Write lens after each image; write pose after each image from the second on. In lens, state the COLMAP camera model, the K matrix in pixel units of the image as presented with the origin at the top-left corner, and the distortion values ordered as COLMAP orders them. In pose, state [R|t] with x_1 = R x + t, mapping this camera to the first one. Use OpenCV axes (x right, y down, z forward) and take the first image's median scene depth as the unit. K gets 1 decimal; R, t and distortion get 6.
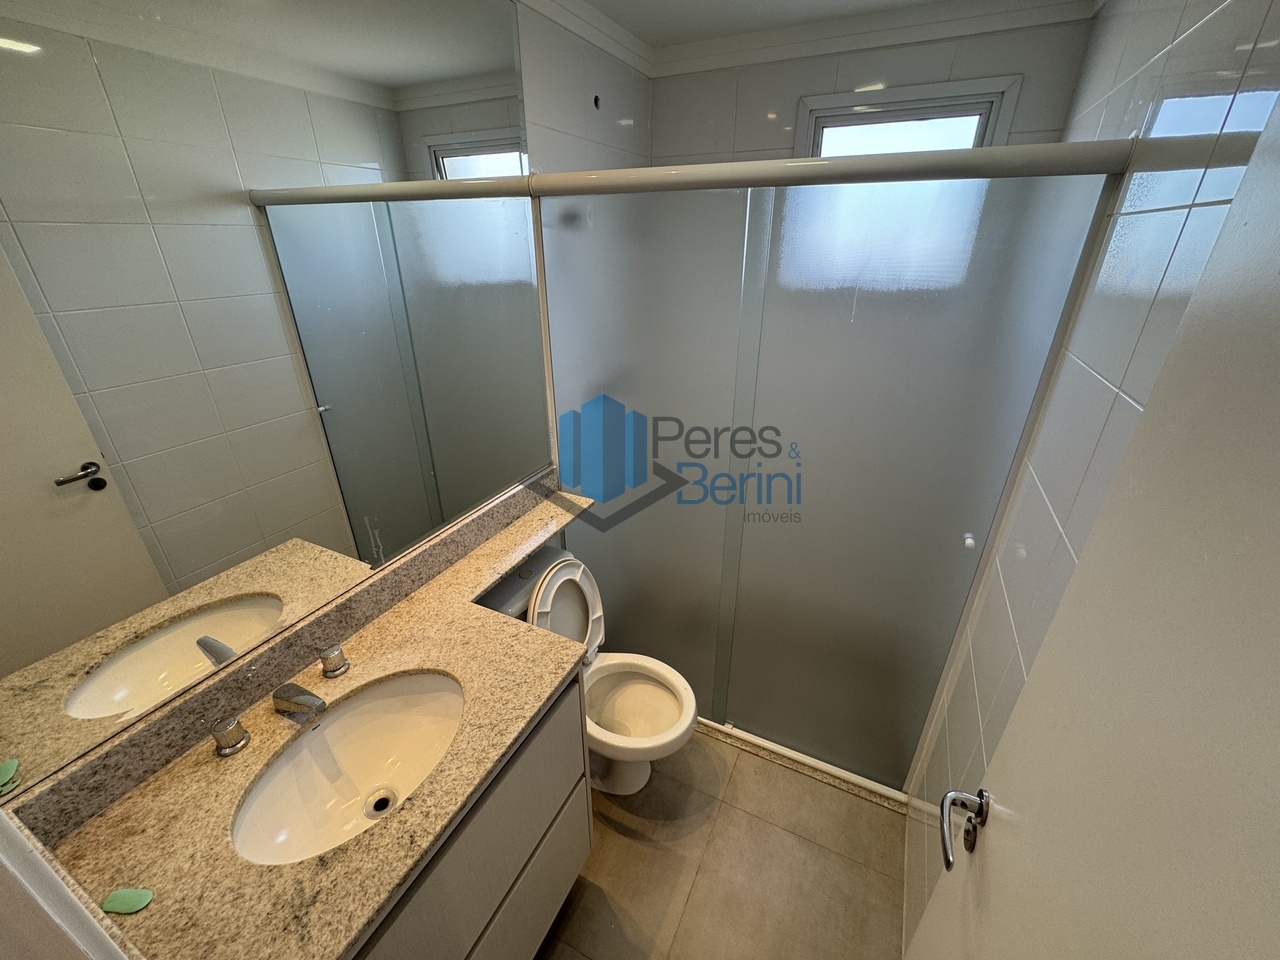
lens RADIAL K [[513.6, 0, 640.0], [0, 513.6, 480.0], [0, 0, 1]] dist [-0.002272, 0.000044]
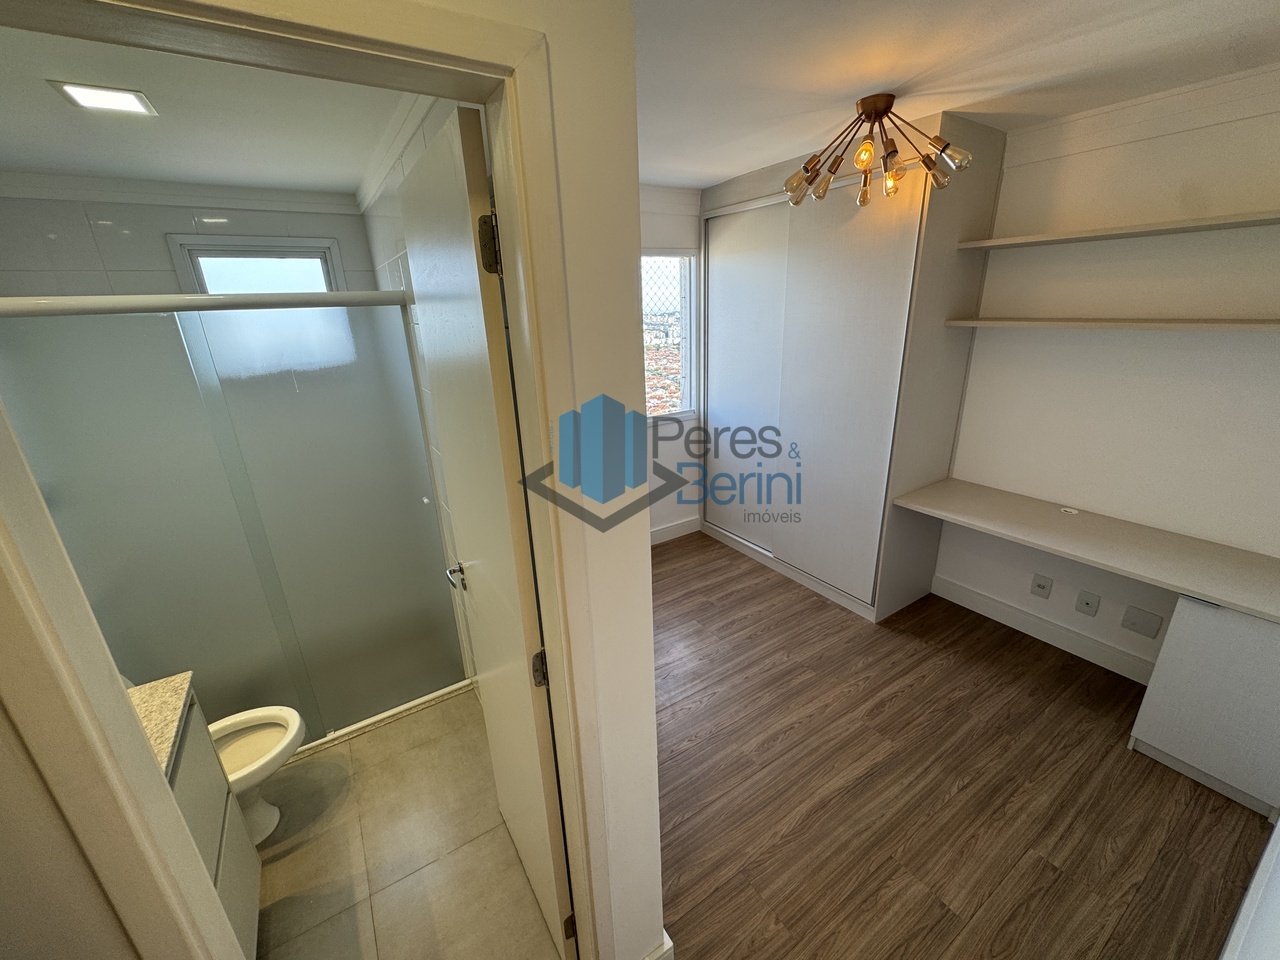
lens RADIAL K [[513.6, 0, 640.0], [0, 513.6, 480.0], [0, 0, 1]] dist [-0.002272, 0.000044]
pose [[0.516677, -0.292099, 0.804812, -0.300767], [0.396215, 0.914866, 0.077678, 0.176915], [-0.758985, 0.278744, 0.588424, -0.492423]]
